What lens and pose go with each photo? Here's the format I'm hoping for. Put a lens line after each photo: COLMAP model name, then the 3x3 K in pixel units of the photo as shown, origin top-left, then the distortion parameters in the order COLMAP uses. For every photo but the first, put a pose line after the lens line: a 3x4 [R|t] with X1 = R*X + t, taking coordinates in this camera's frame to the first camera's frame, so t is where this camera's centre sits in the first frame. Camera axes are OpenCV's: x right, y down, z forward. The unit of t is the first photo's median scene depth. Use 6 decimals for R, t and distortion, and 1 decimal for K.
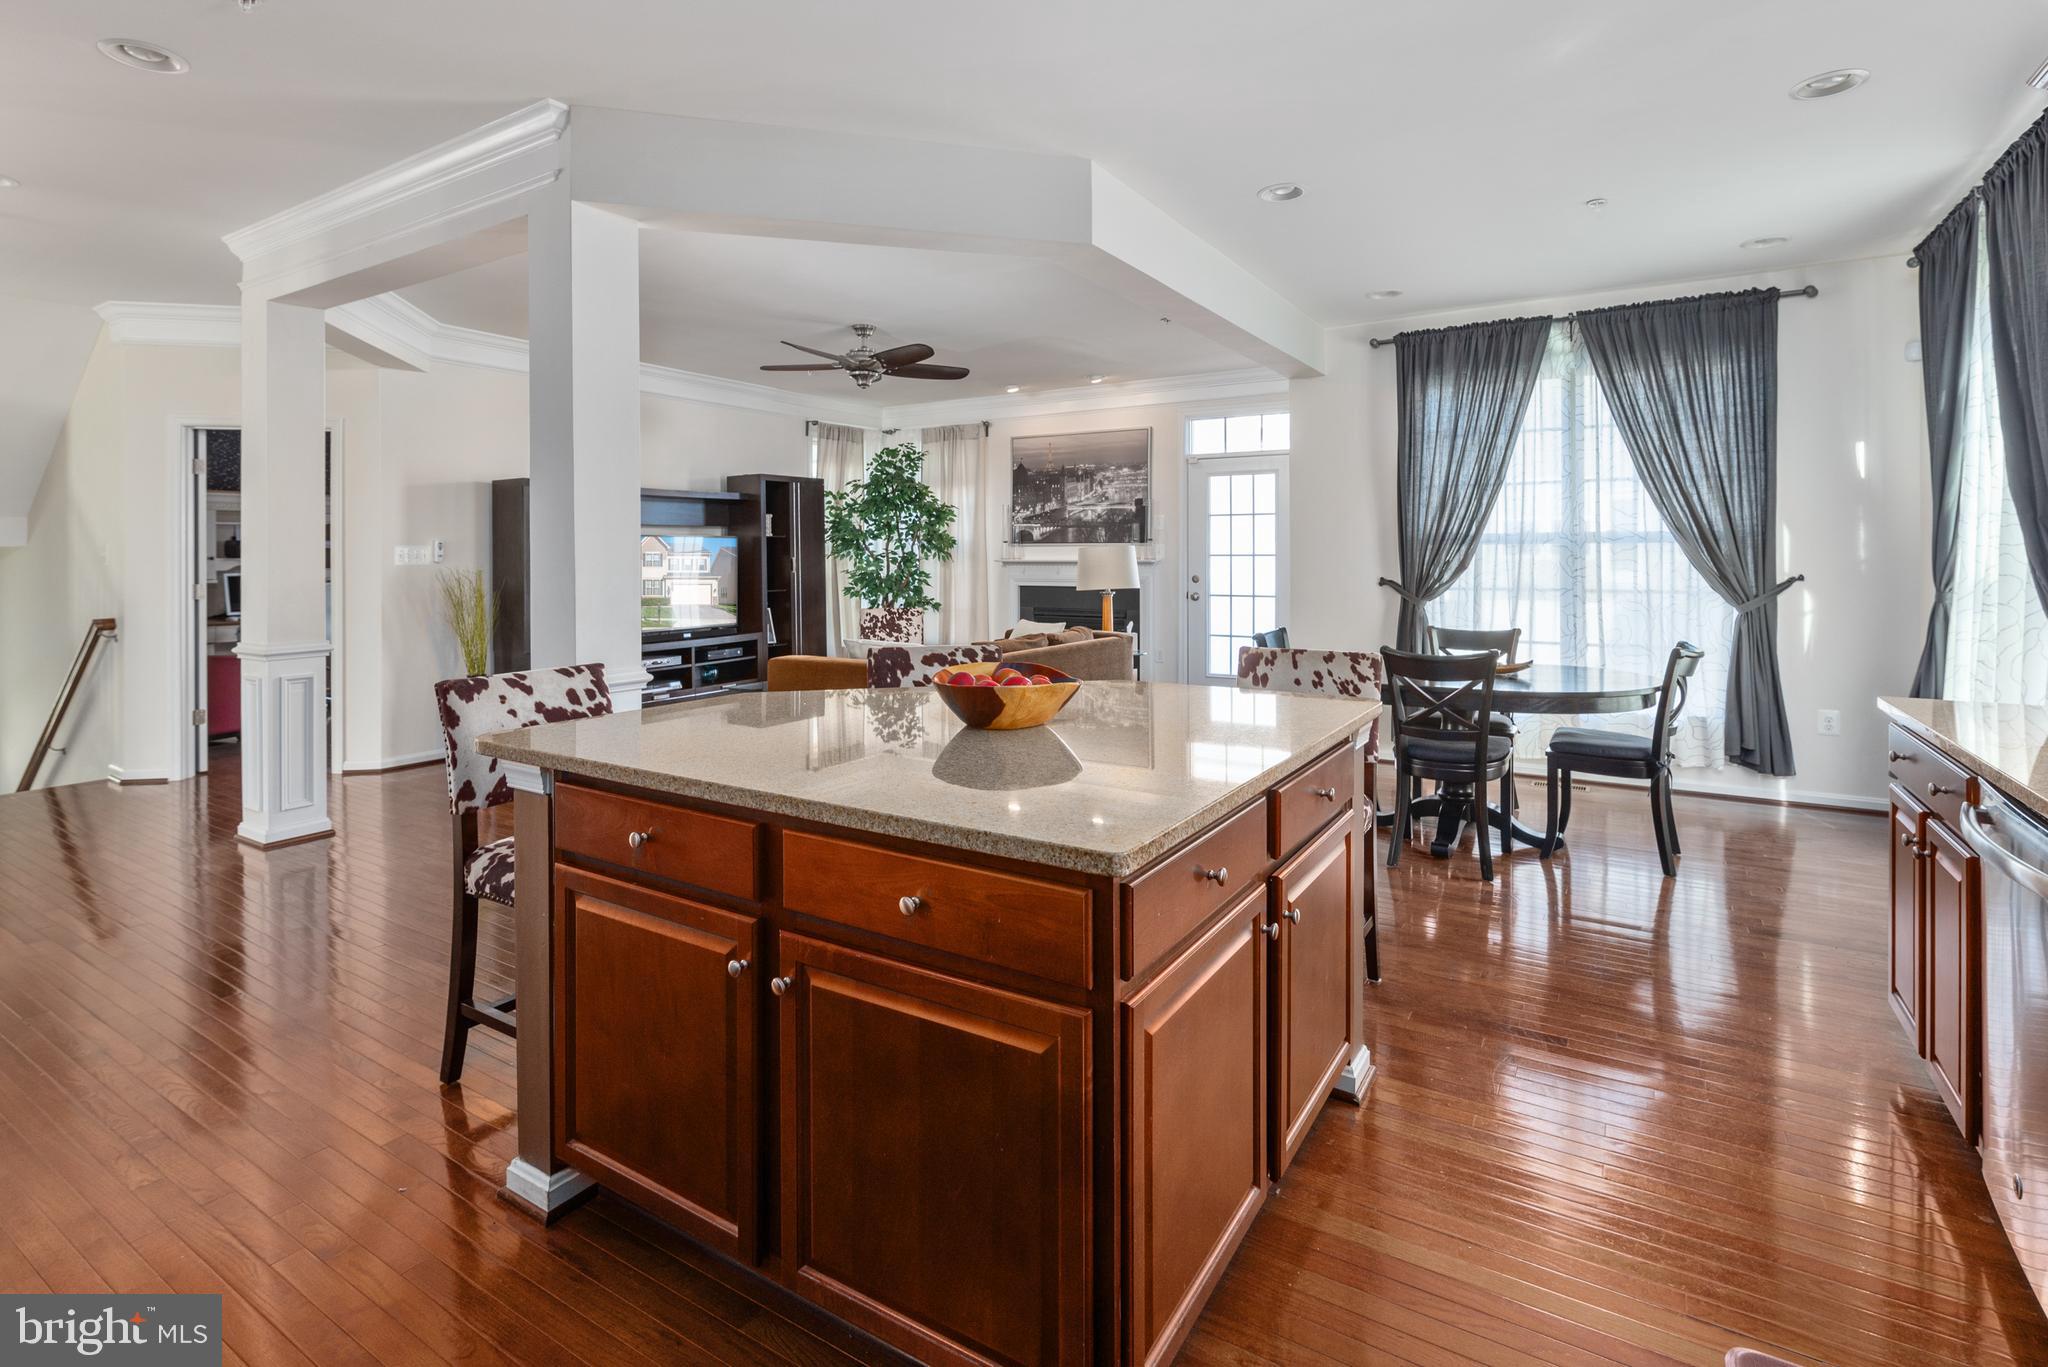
lens RADIAL K [[988.6, 0, 983.3], [0, 988.6, 574.3], [0, 0, 1]] dist [-0.000515, -0.000274]
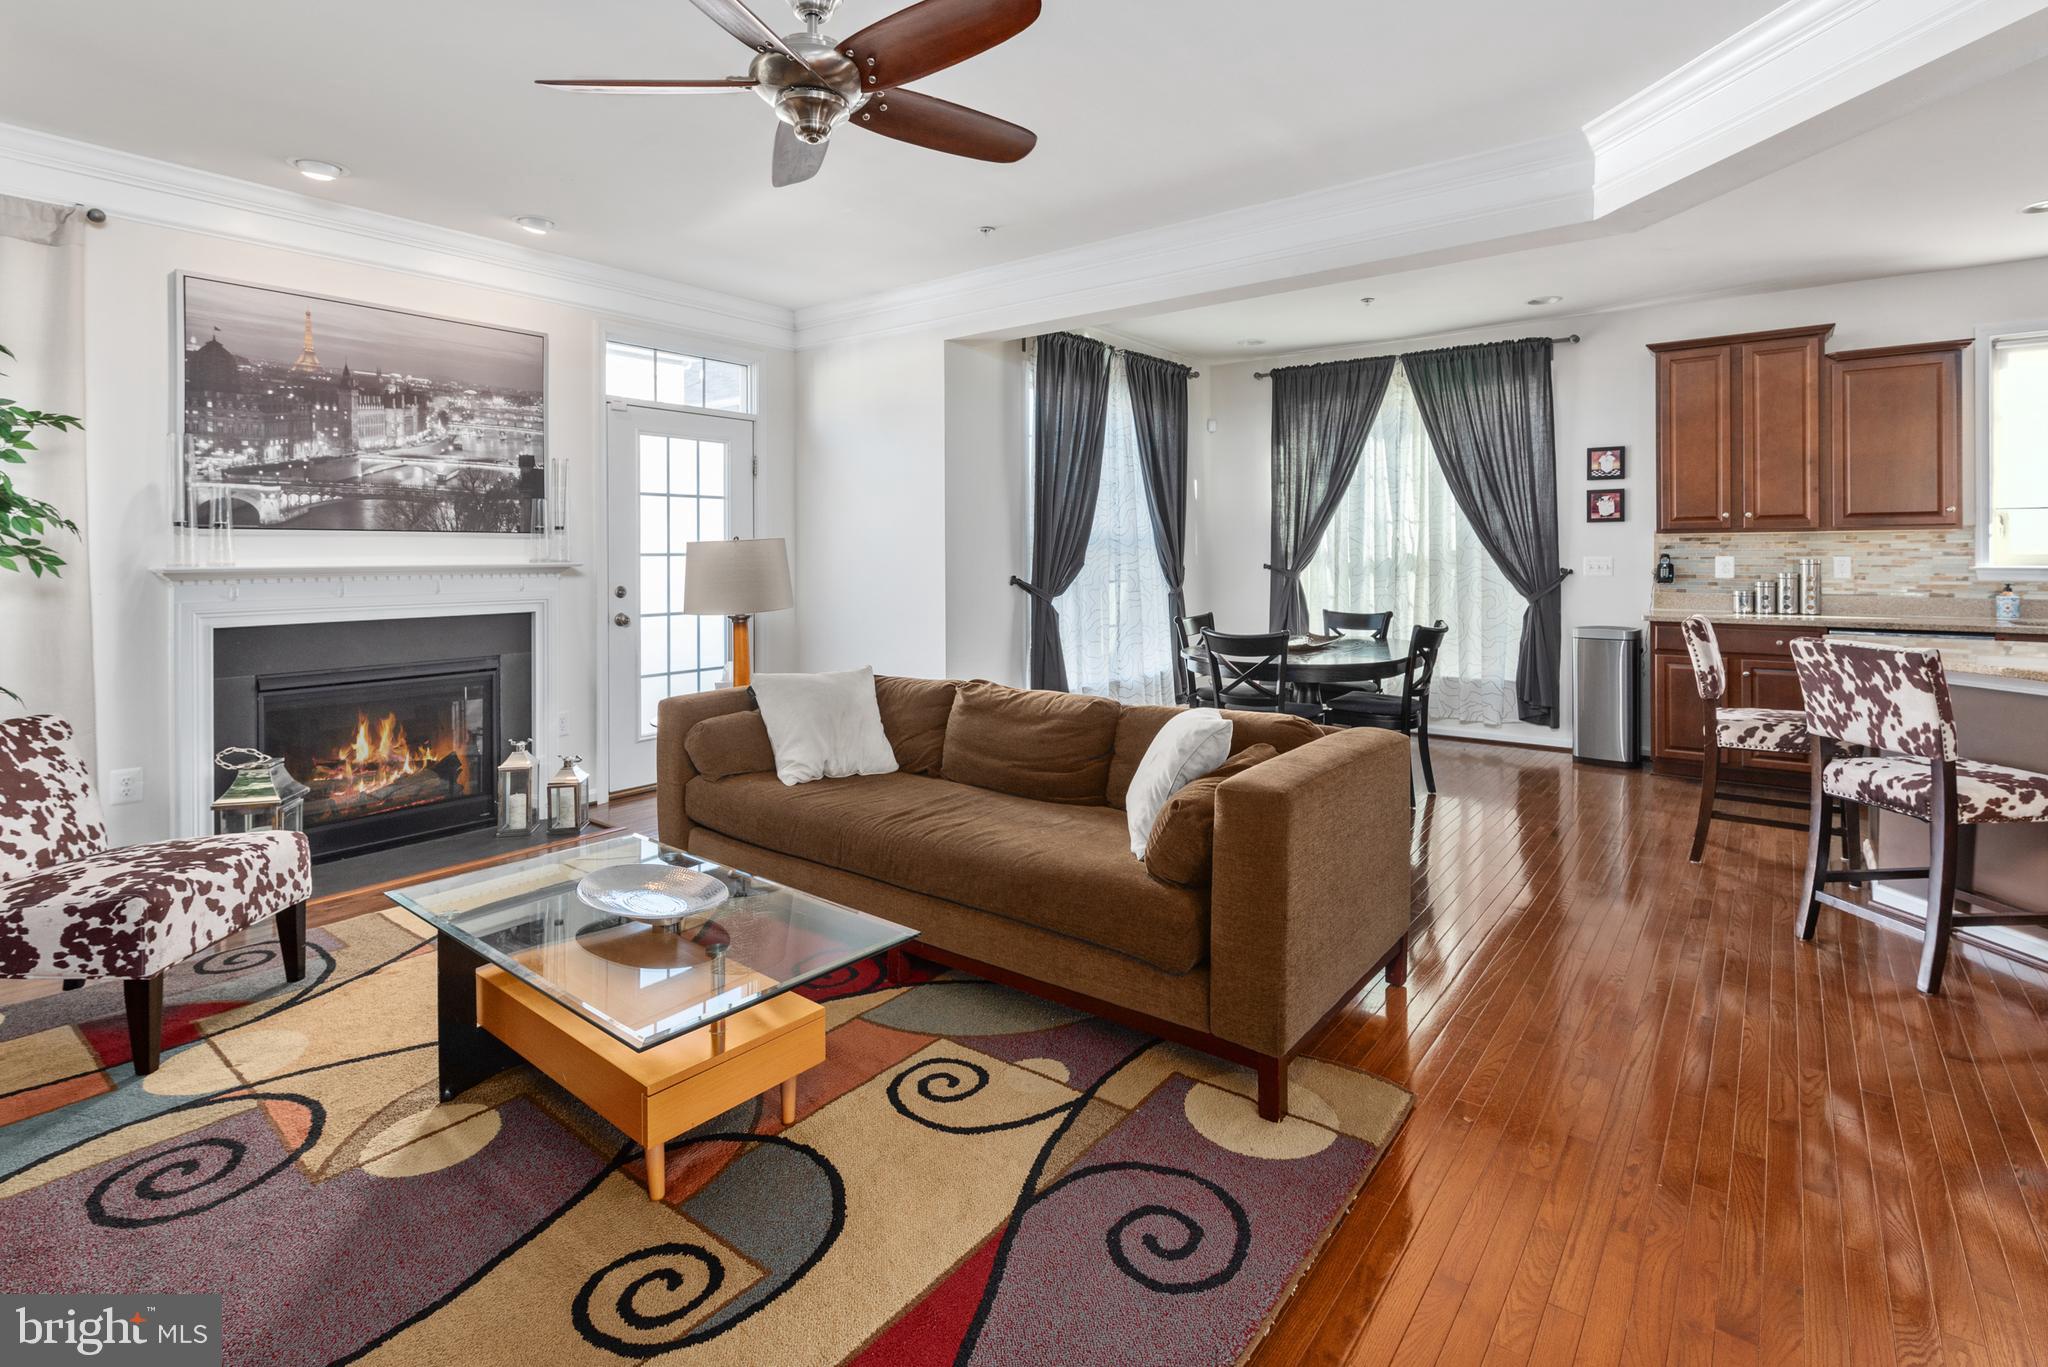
lens RADIAL K [[987.7, 0, 1013.1], [0, 987.7, 555.4], [0, 0, 1]] dist [-0.002035, -0.000507]
pose [[0.071481, 0.000663, 0.997442, -0.405902], [0.027273, 0.999625, -0.002619, -0.010455], [-0.997069, 0.027390, 0.071436, 0.711874]]
